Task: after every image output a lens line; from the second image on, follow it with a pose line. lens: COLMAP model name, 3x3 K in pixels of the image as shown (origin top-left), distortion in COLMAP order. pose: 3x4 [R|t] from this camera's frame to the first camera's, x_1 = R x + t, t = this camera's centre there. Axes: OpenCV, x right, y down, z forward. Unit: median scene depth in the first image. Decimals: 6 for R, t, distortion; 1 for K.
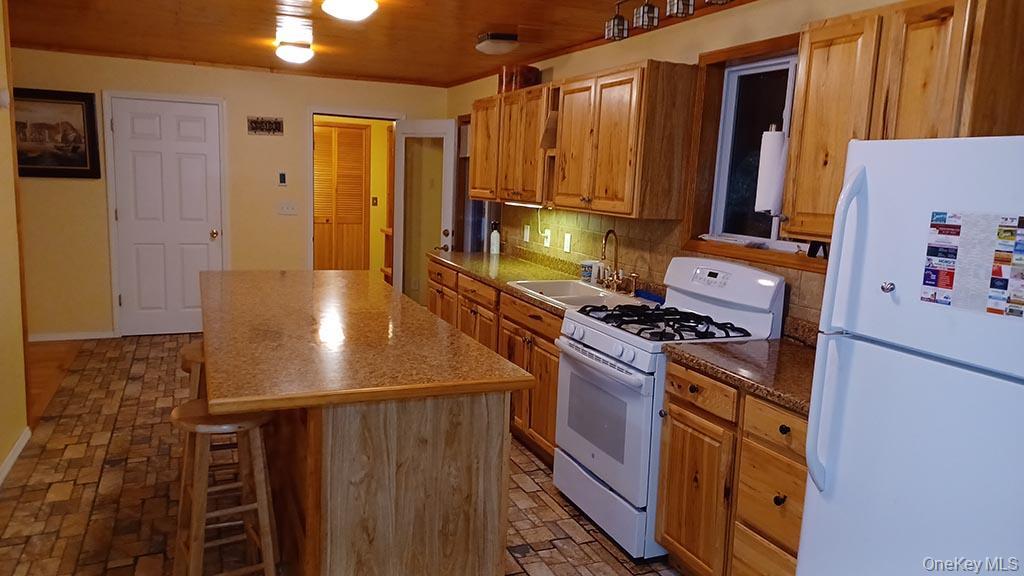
lens RADIAL K [[732.4, 0, 514.9], [0, 732.4, 285.5], [0, 0, 1]] dist [0.014956, 0.001619]
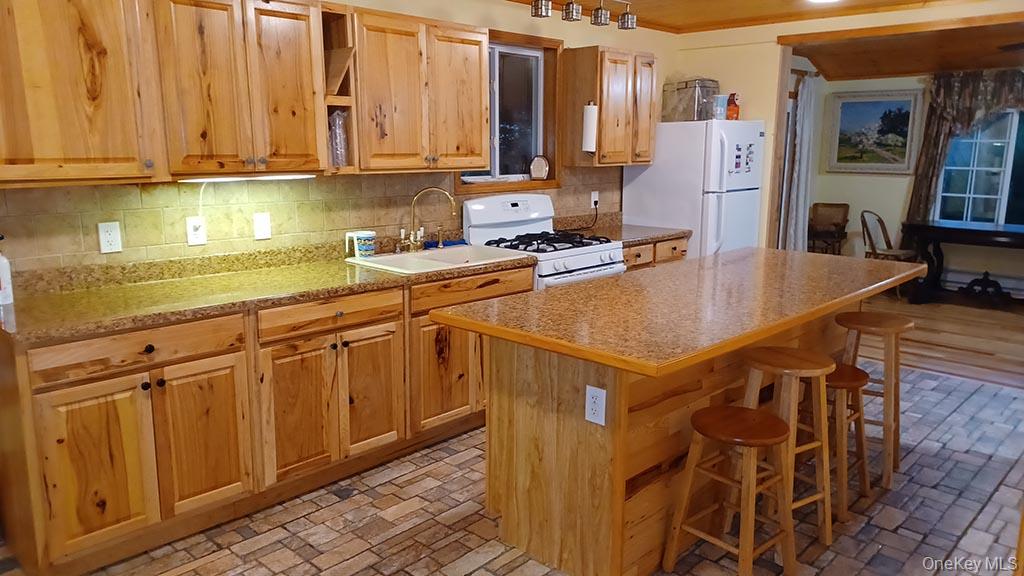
lens RADIAL K [[732.4, 0, 514.9], [0, 732.4, 291.6], [0, 0, 1]] dist [0.014956, 0.001619]
pose [[-0.391963, -0.222564, 0.892654, -0.974499], [0.118124, 0.950089, 0.288752, -0.253046], [-0.912366, 0.218624, -0.346109, 1.501236]]
